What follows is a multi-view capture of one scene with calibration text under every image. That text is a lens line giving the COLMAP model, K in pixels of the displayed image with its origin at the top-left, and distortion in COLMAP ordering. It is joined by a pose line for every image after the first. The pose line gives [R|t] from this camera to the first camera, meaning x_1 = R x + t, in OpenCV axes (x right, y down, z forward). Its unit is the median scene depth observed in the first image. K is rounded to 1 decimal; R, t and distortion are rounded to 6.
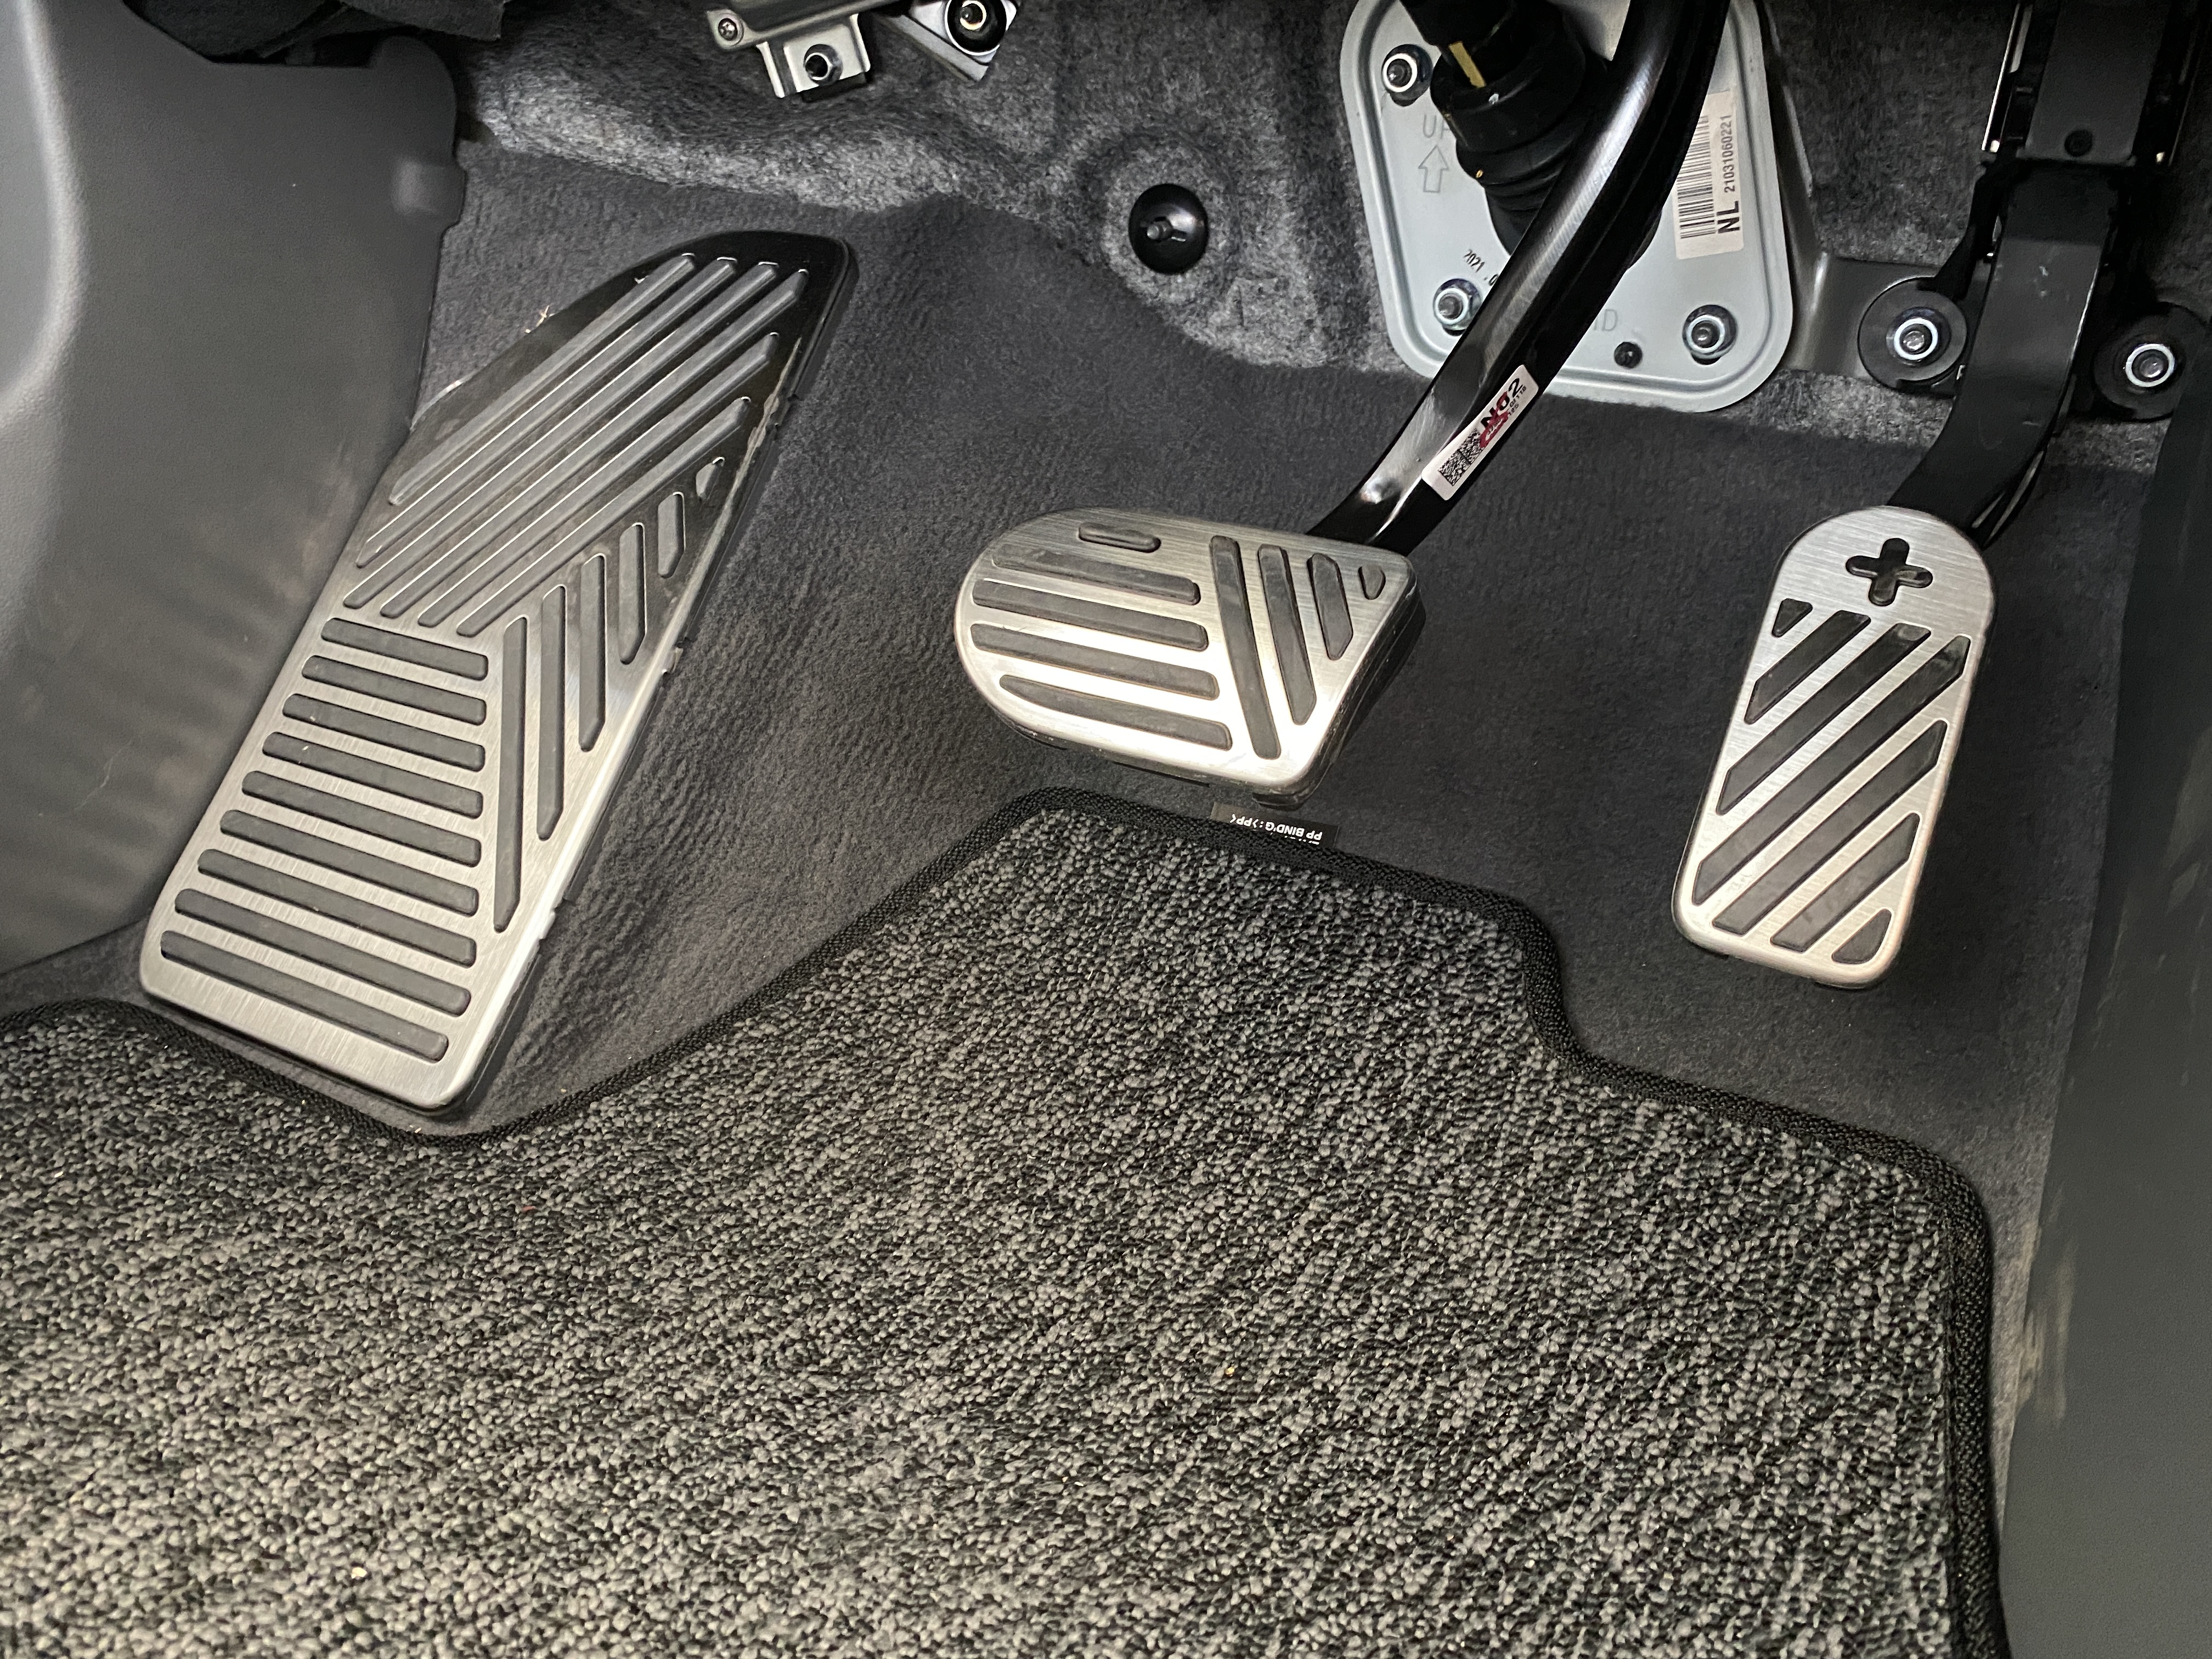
lens RADIAL K [[1655.8, 0, 1106.0], [0, 1655.8, 829.5], [0, 0, 1]] dist [-0.003106, -0.005583]
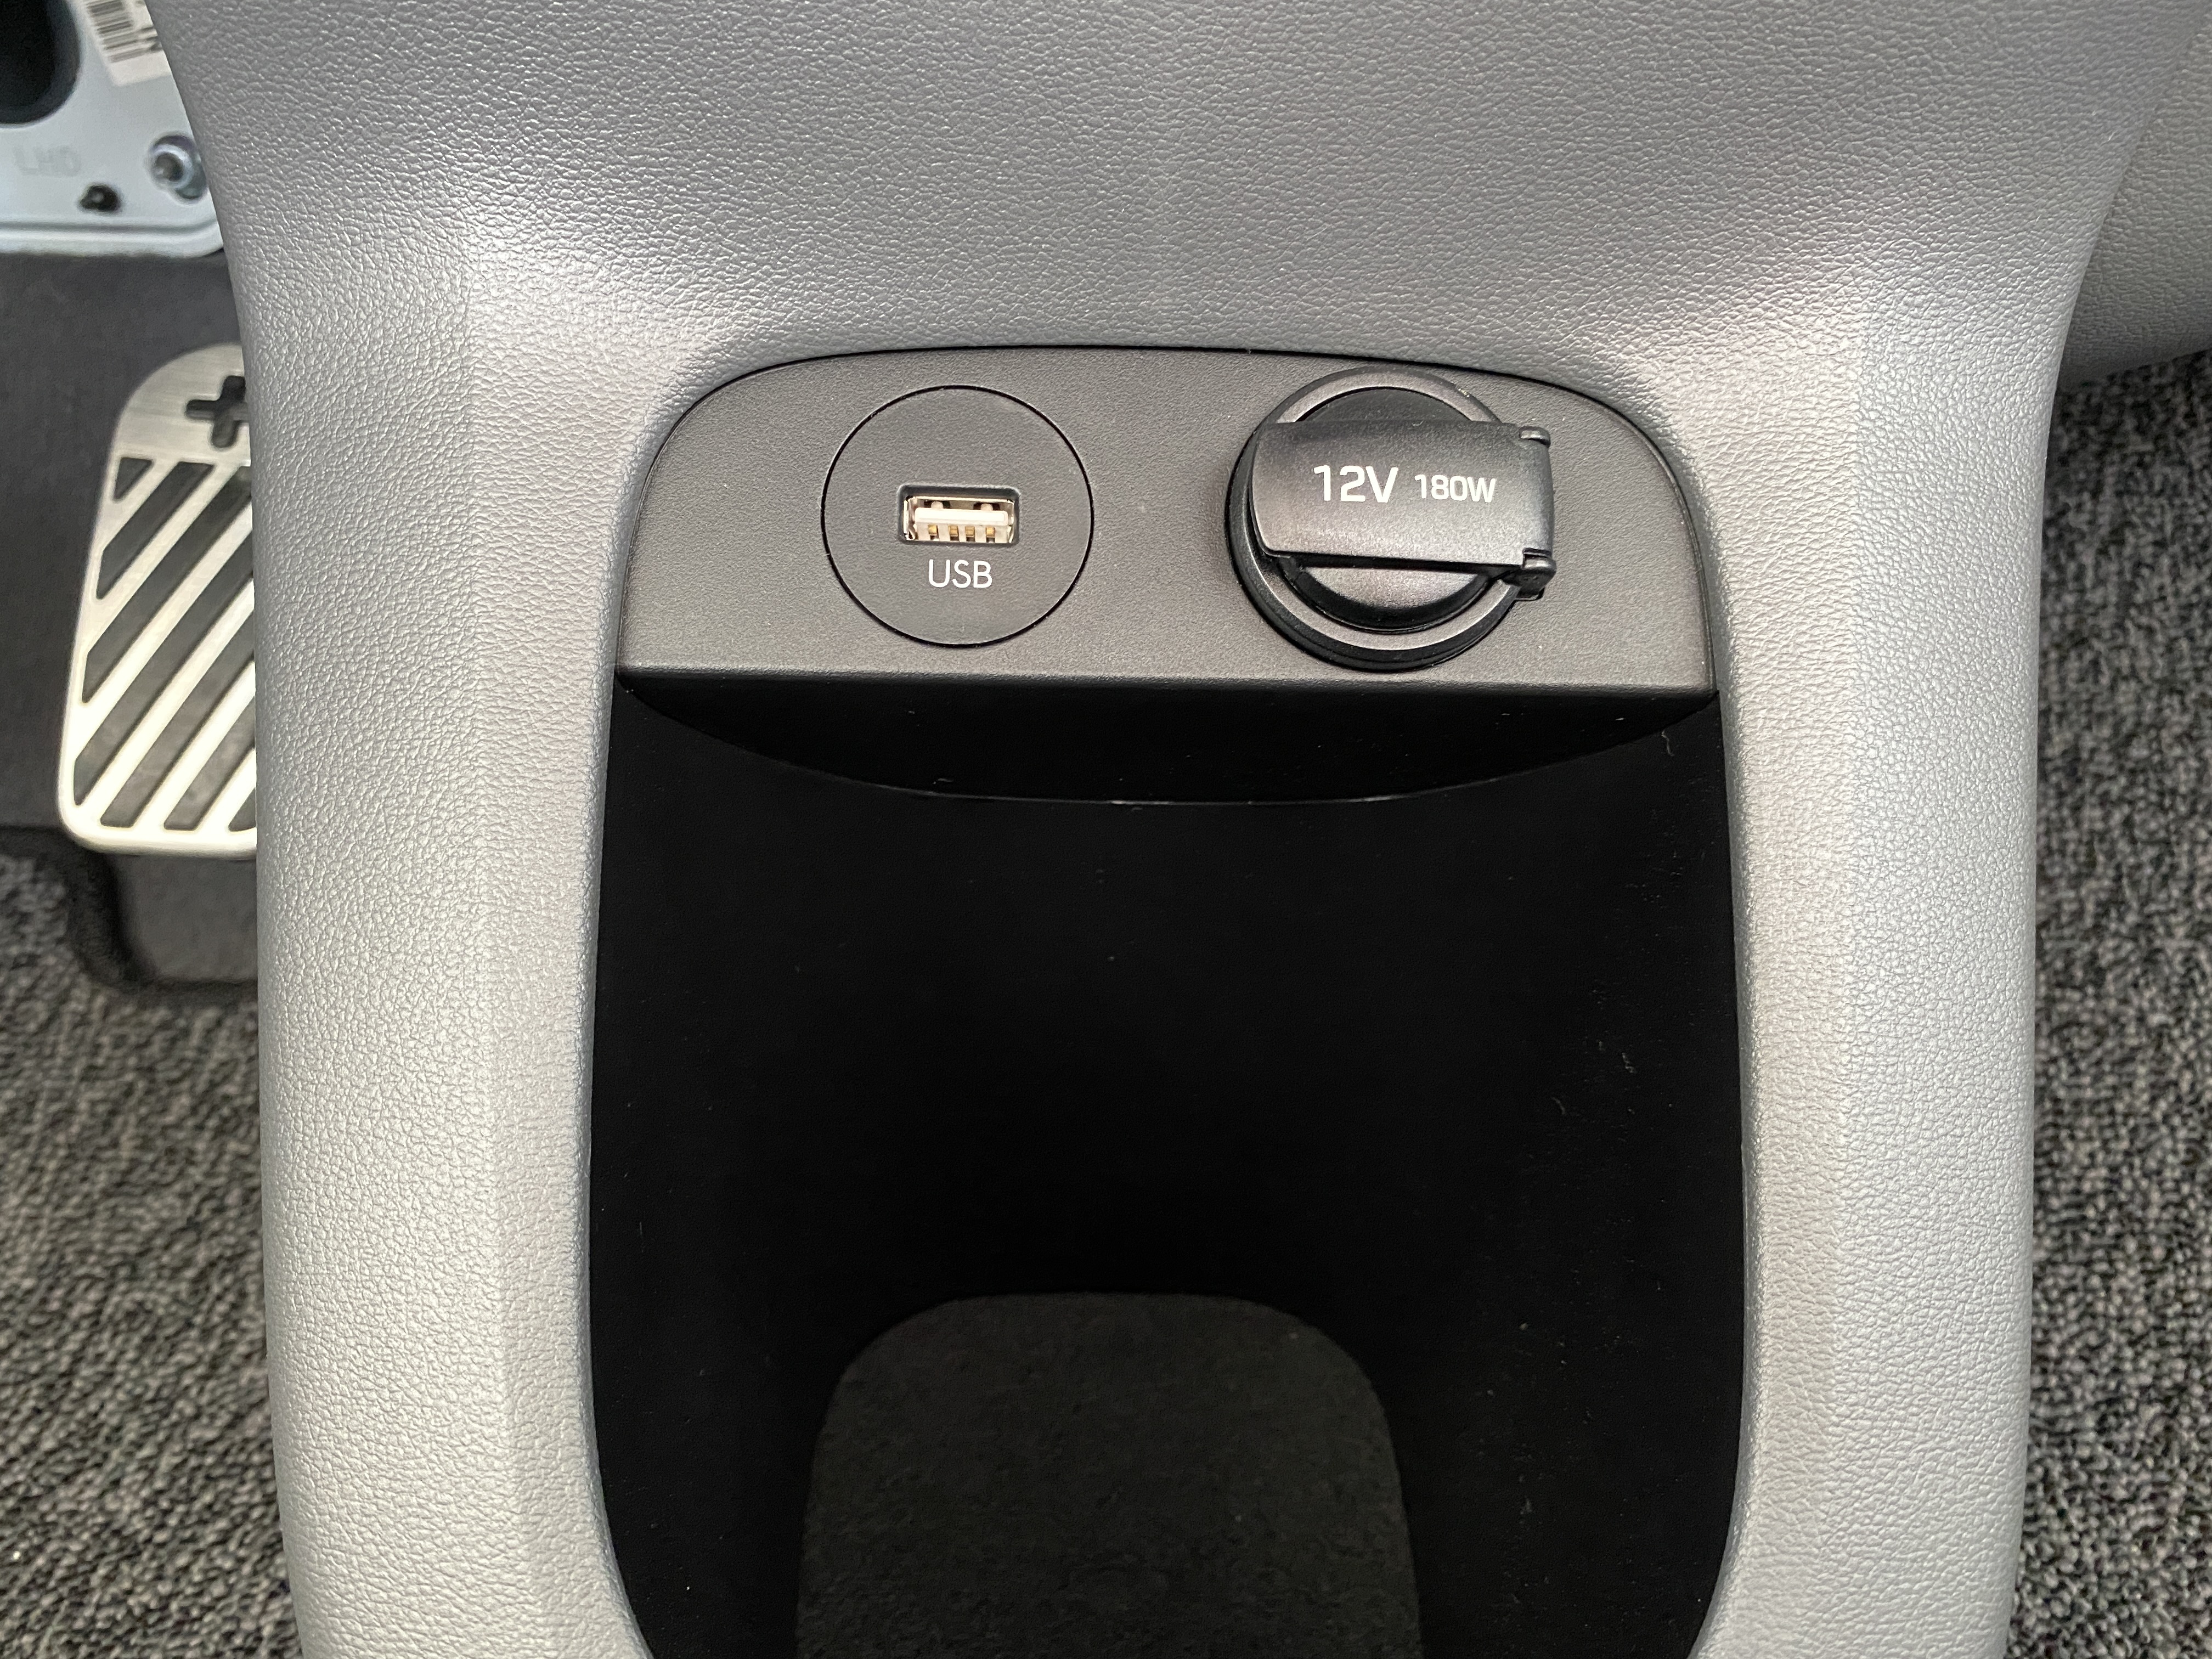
lens RADIAL K [[1655.8, 0, 1106.0], [0, 1655.8, 829.5], [0, 0, 1]] dist [-0.003106, -0.005583]
pose [[0.876643, -0.245052, 0.414061, 0.458003], [0.212463, 0.969292, 0.123828, 0.063216], [-0.431690, -0.020580, 0.901787, -0.066323]]
